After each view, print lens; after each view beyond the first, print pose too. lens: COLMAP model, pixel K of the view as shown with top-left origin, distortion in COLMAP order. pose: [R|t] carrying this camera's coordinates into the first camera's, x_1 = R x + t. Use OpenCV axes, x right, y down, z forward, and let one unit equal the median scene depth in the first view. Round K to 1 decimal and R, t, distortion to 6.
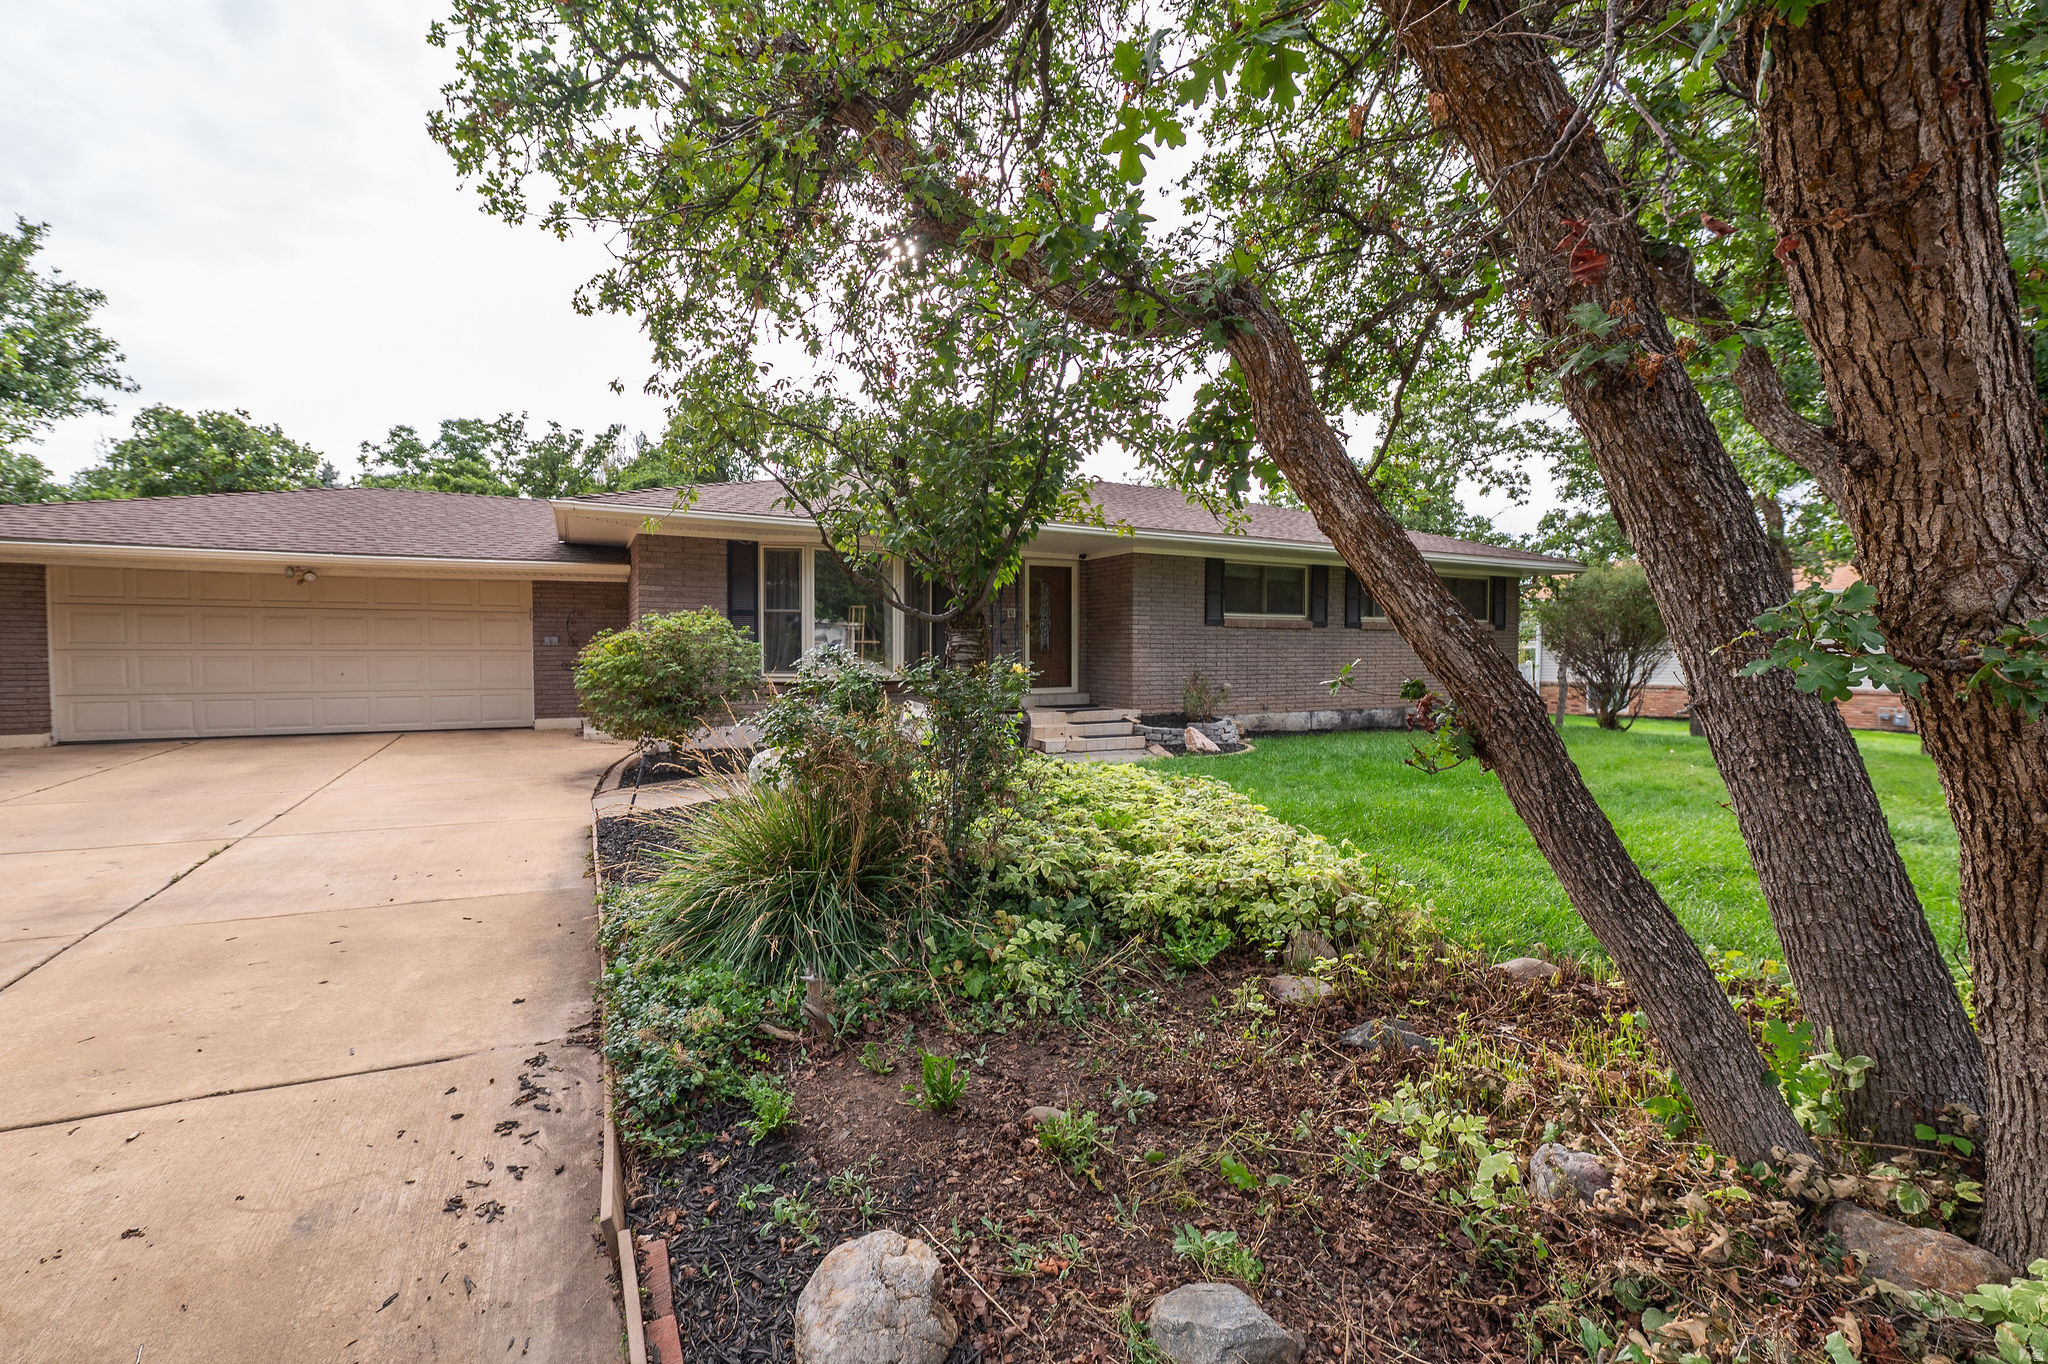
lens RADIAL K [[858.4, 0, 1020.2], [0, 858.4, 636.5], [0, 0, 1]] dist [-0.013521, -0.000160]
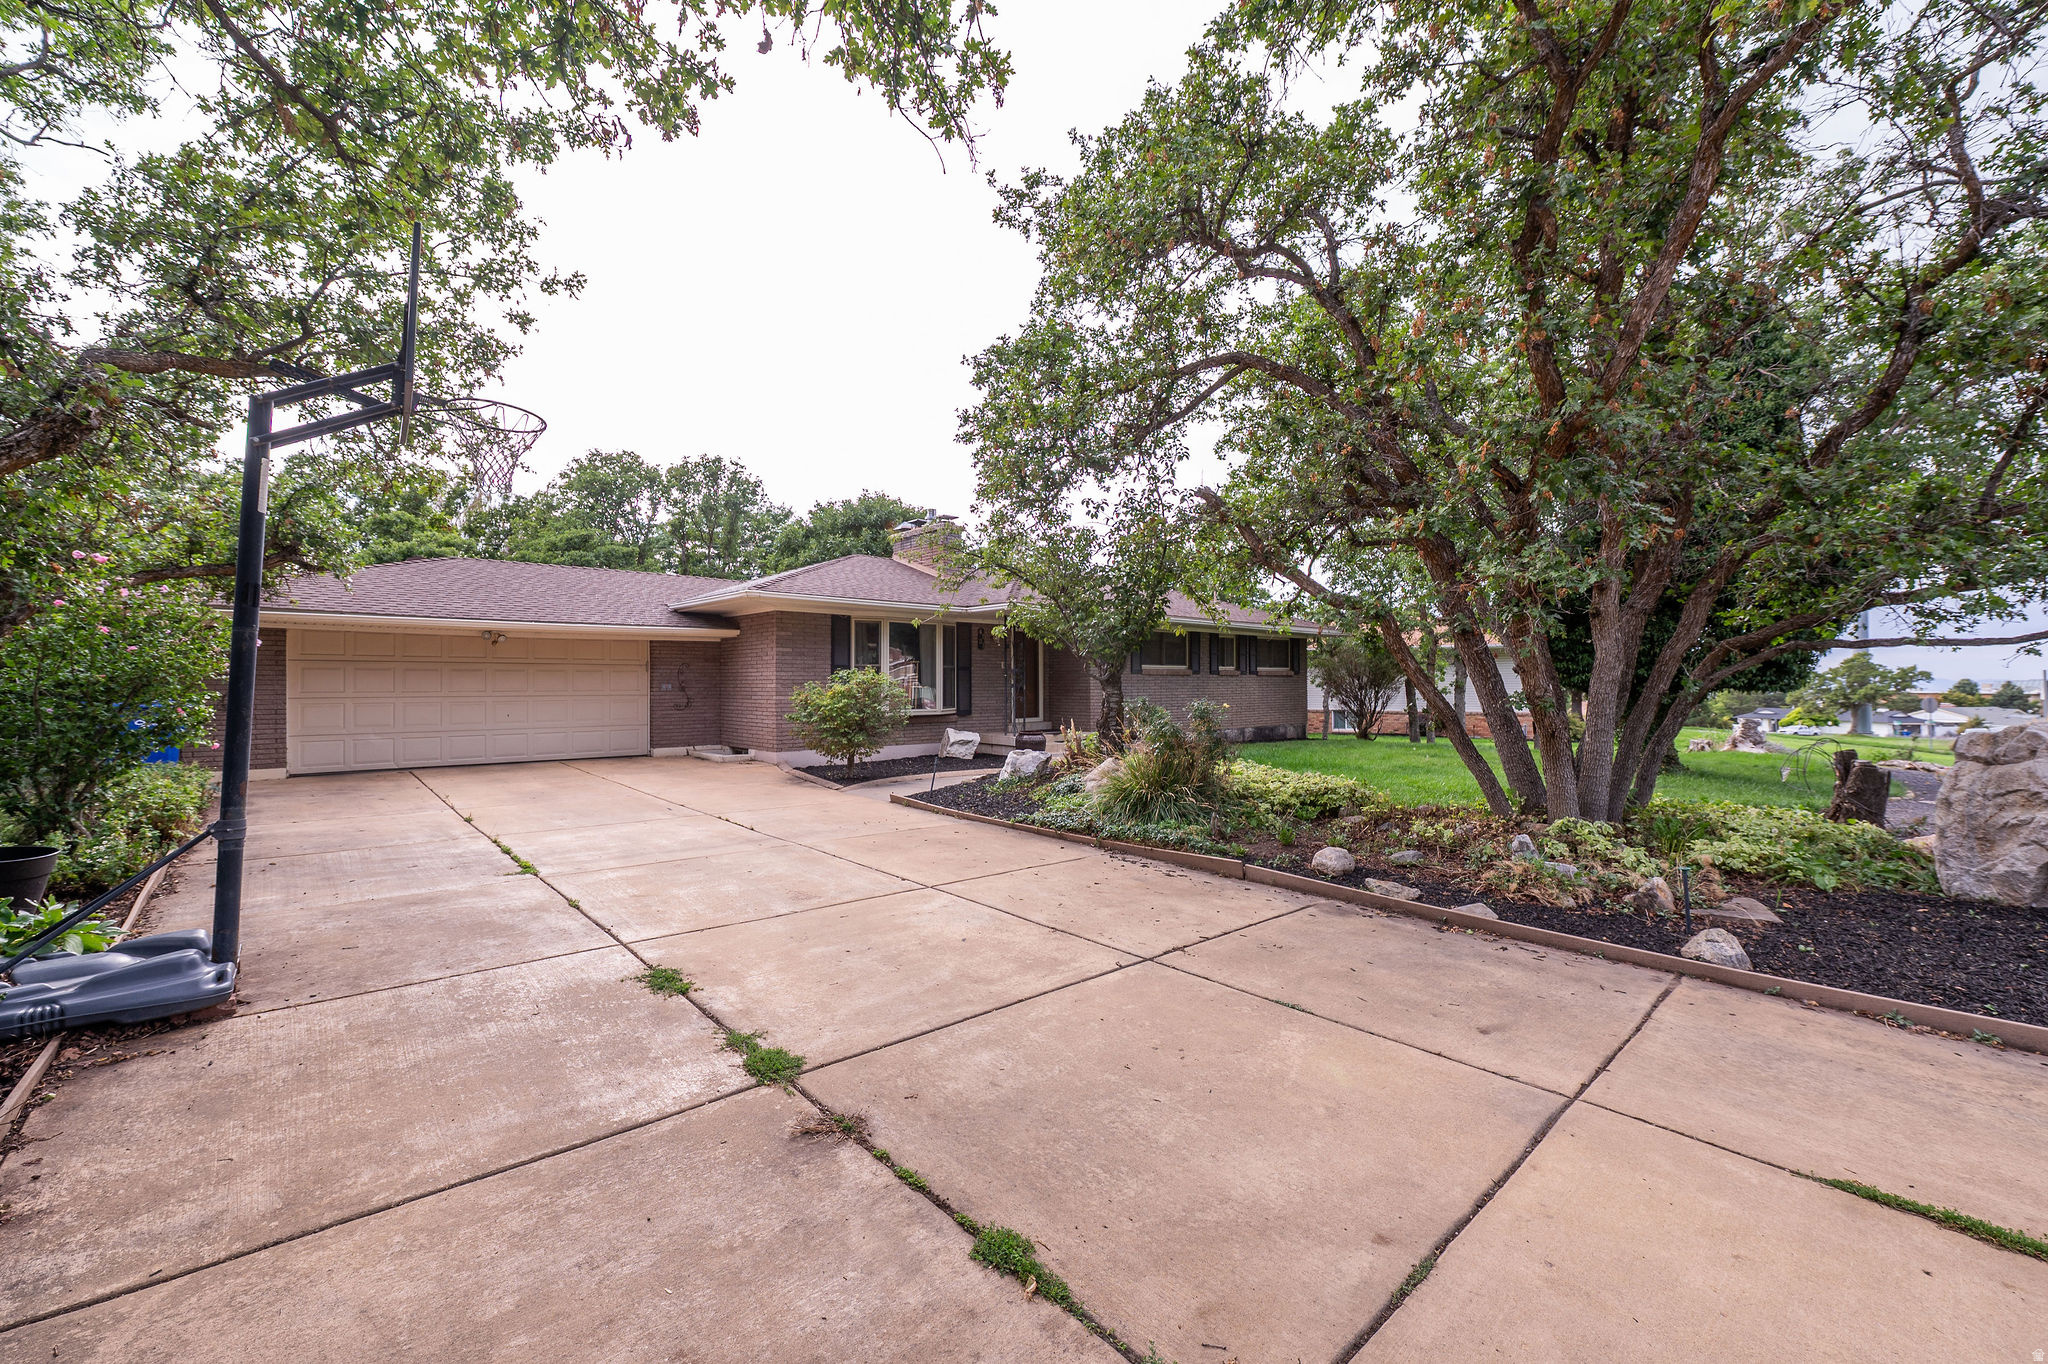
lens RADIAL K [[825.7, 0, 1019.7], [0, 825.7, 675.8], [0, 0, 1]] dist [-0.011234, -0.000668]
pose [[0.965796, -0.002147, 0.259294, -0.338874], [0.000820, 0.999986, 0.005228, -0.017083], [-0.259301, -0.004837, 0.965784, -0.312747]]
